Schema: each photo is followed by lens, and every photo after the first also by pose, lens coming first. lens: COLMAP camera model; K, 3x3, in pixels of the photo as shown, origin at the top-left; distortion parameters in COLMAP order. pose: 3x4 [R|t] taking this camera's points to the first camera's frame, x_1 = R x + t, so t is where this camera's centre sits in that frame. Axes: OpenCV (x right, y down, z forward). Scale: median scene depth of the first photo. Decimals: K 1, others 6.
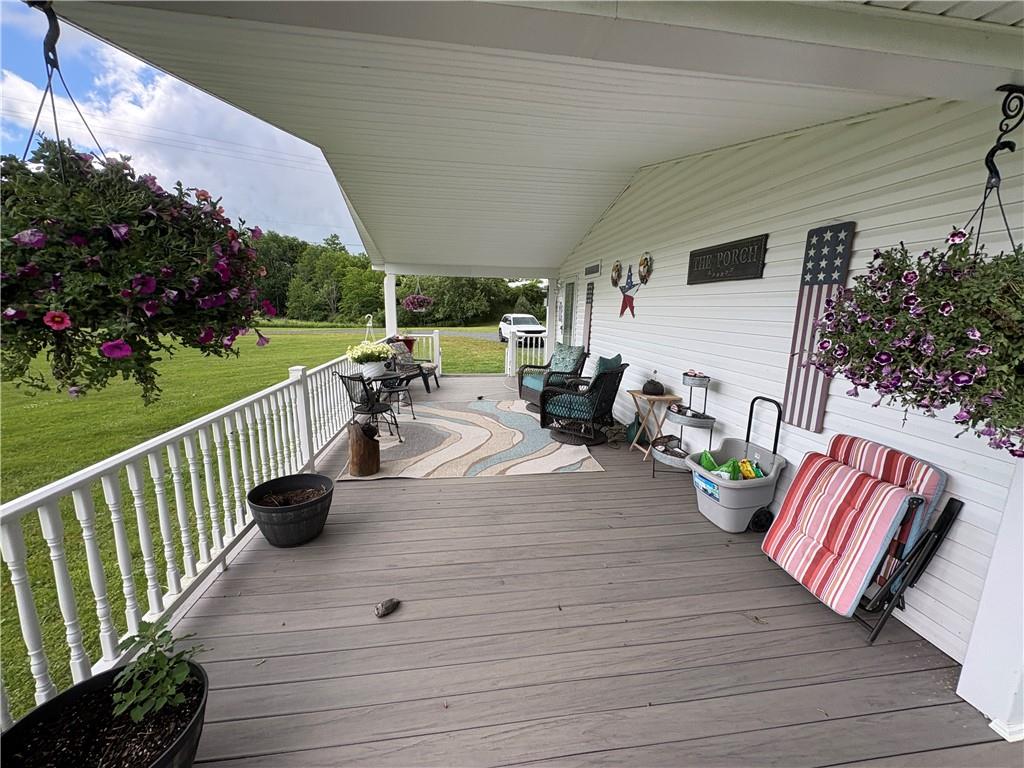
lens RADIAL K [[404.6, 0, 510.4], [0, 404.6, 384.3], [0, 0, 1]] dist [0.000654, 0.000024]
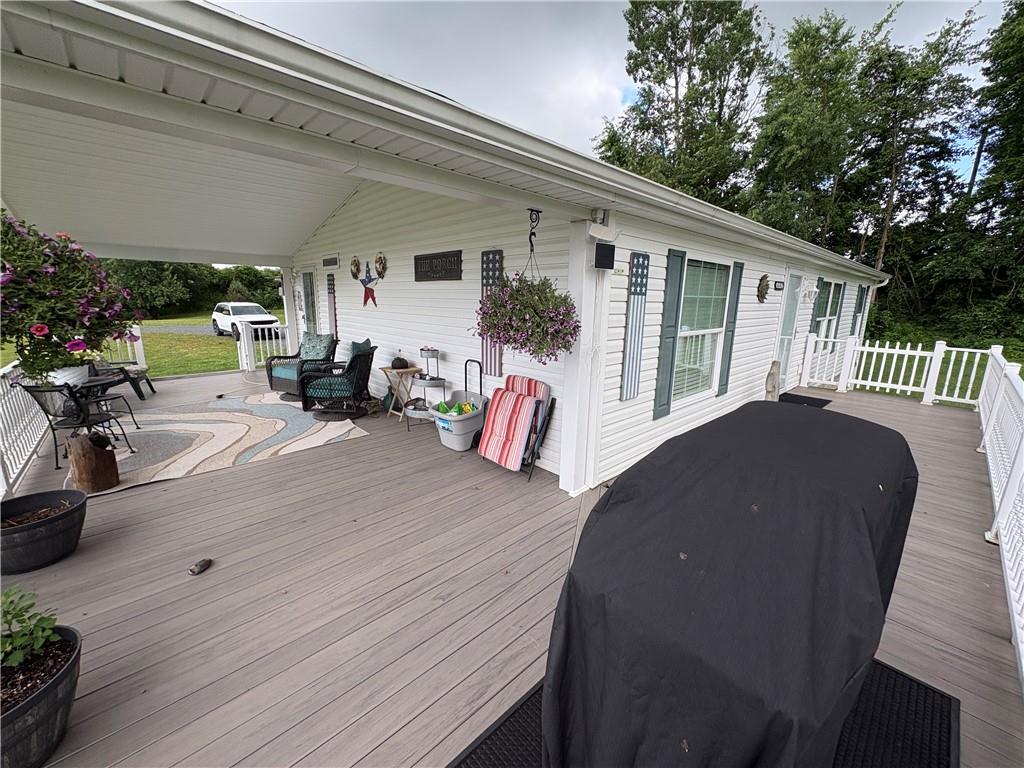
lens RADIAL K [[404.6, 0, 510.4], [0, 404.6, 384.3], [0, 0, 1]] dist [0.000654, 0.000024]
pose [[0.816131, -0.128754, 0.563341, -0.096280], [0.109346, 0.991659, 0.068235, 0.029250], [-0.567428, 0.005911, 0.823402, -0.265665]]
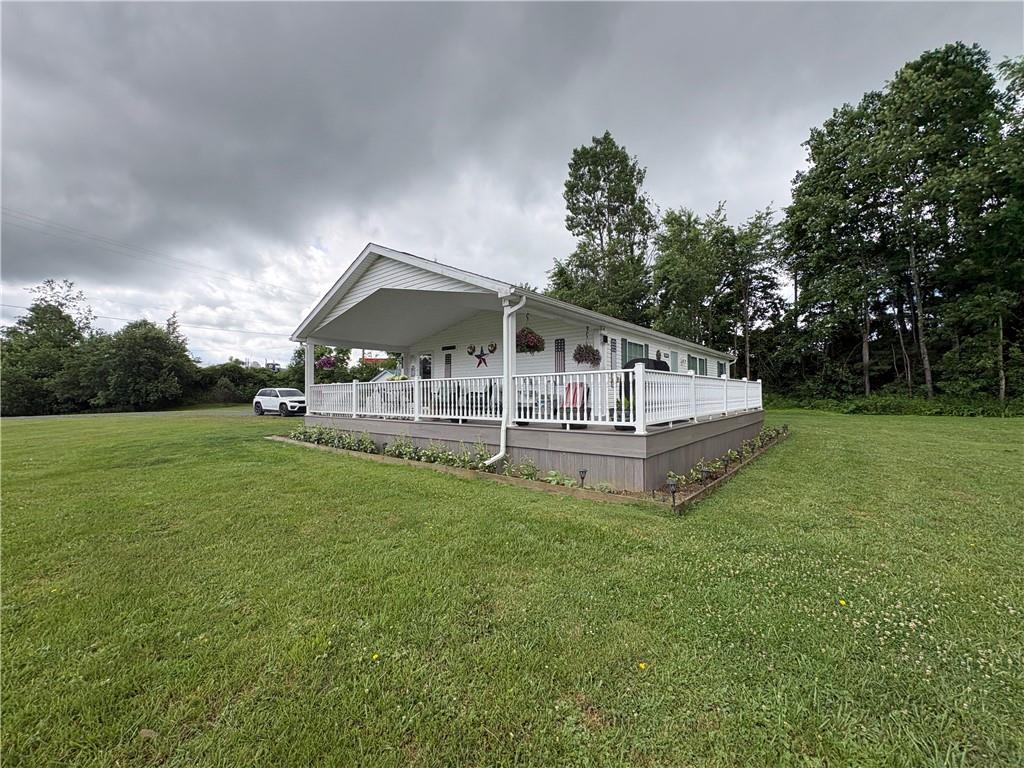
lens RADIAL K [[407.5, 0, 500.0], [0, 407.5, 409.5], [0, 0, 1]] dist [0.001131, 0.000007]
pose [[0.739729, -0.043979, 0.671466, -1.860890], [0.144926, 0.984856, -0.095155, 0.480599], [-0.657113, 0.167702, 0.734900, -1.188783]]
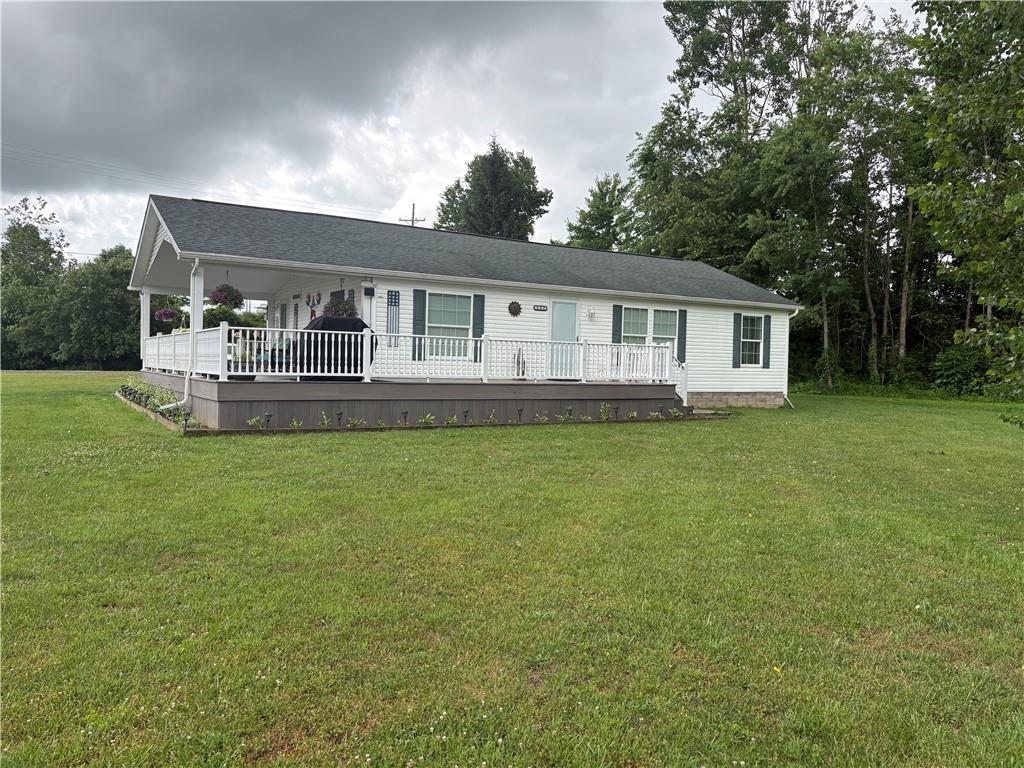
lens RADIAL K [[766.2, 0, 512.0], [0, 766.2, 384.0], [0, 0, 1]] dist [0.109852, -0.157631]
pose [[0.910540, -0.006946, 0.413362, -0.604849], [0.070860, 0.987685, -0.139491, 1.127907], [-0.407302, 0.156303, 0.899819, -4.217933]]
